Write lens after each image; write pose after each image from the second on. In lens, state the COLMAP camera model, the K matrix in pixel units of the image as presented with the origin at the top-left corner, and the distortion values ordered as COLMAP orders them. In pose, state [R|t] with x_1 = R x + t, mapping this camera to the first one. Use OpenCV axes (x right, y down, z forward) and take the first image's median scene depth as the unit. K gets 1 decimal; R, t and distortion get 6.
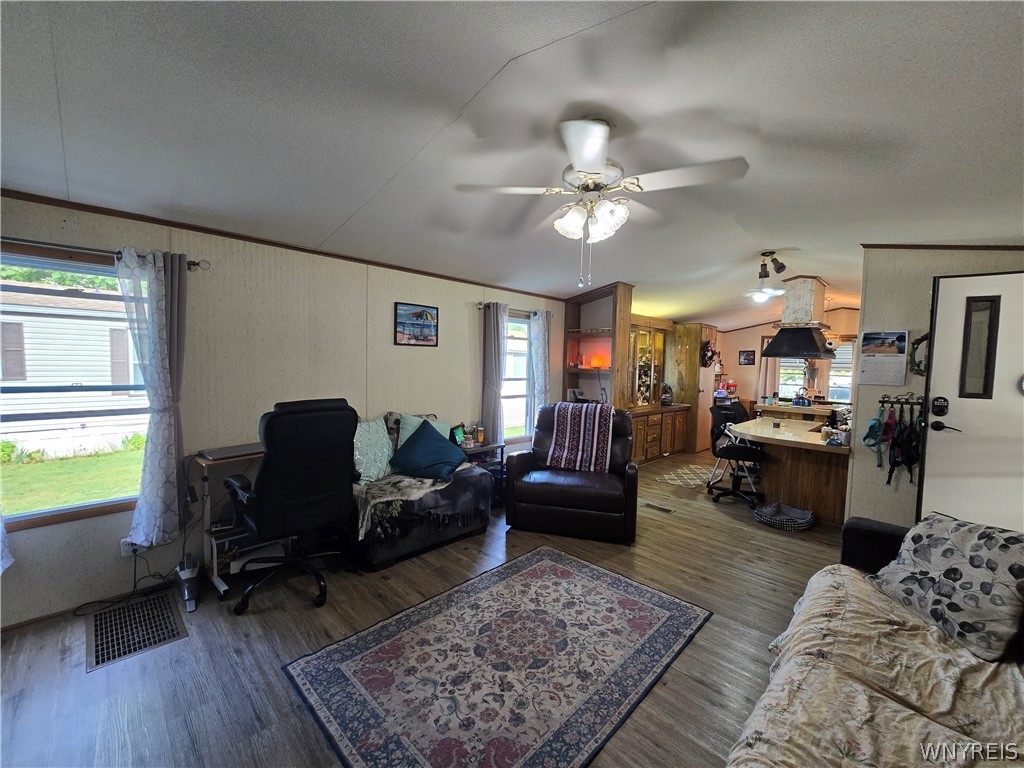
lens RADIAL K [[421.1, 0, 510.9], [0, 421.1, 381.4], [0, 0, 1]] dist [-0.001647, -0.000254]
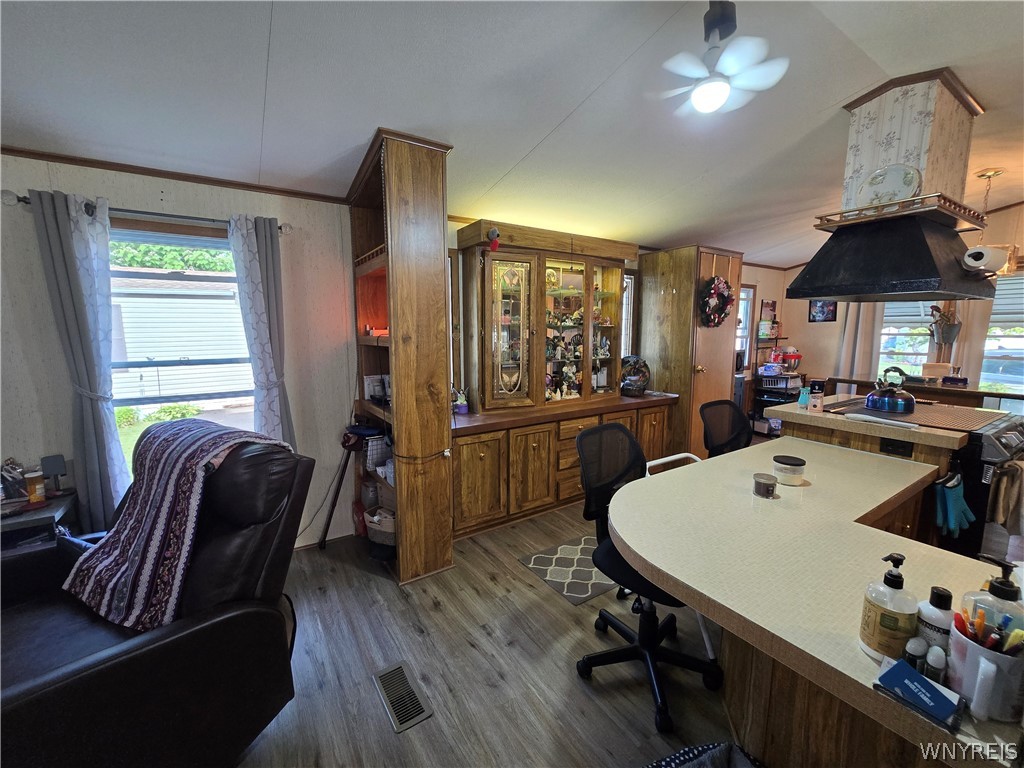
lens RADIAL K [[421.1, 0, 510.9], [0, 421.1, 381.4], [0, 0, 1]] dist [-0.001647, -0.000254]
pose [[0.978048, -0.000314, -0.208381, 0.784884], [0.016799, 0.996863, 0.077341, -0.023395], [0.207703, -0.079144, 0.974985, 0.982774]]
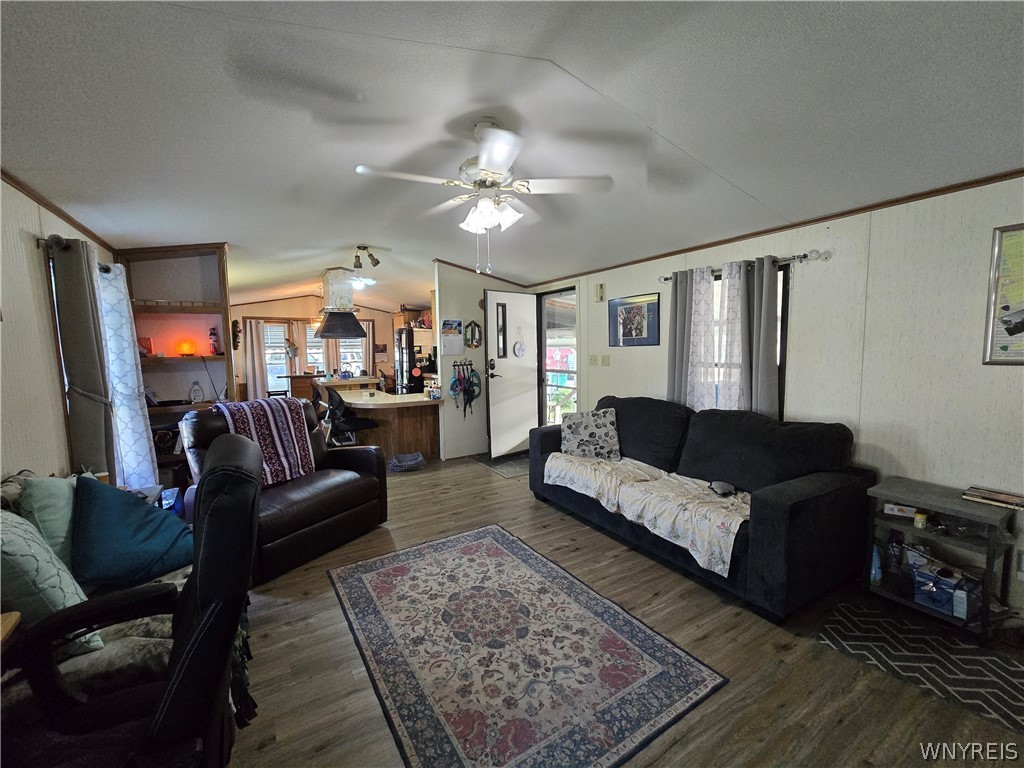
lens RADIAL K [[421.1, 0, 510.9], [0, 421.1, 381.4], [0, 0, 1]] dist [-0.001647, -0.000254]
pose [[0.240973, -0.112917, 0.963941, -0.652348], [0.068083, 0.992729, 0.099269, -0.038491], [-0.968141, 0.041707, 0.246909, 0.492059]]
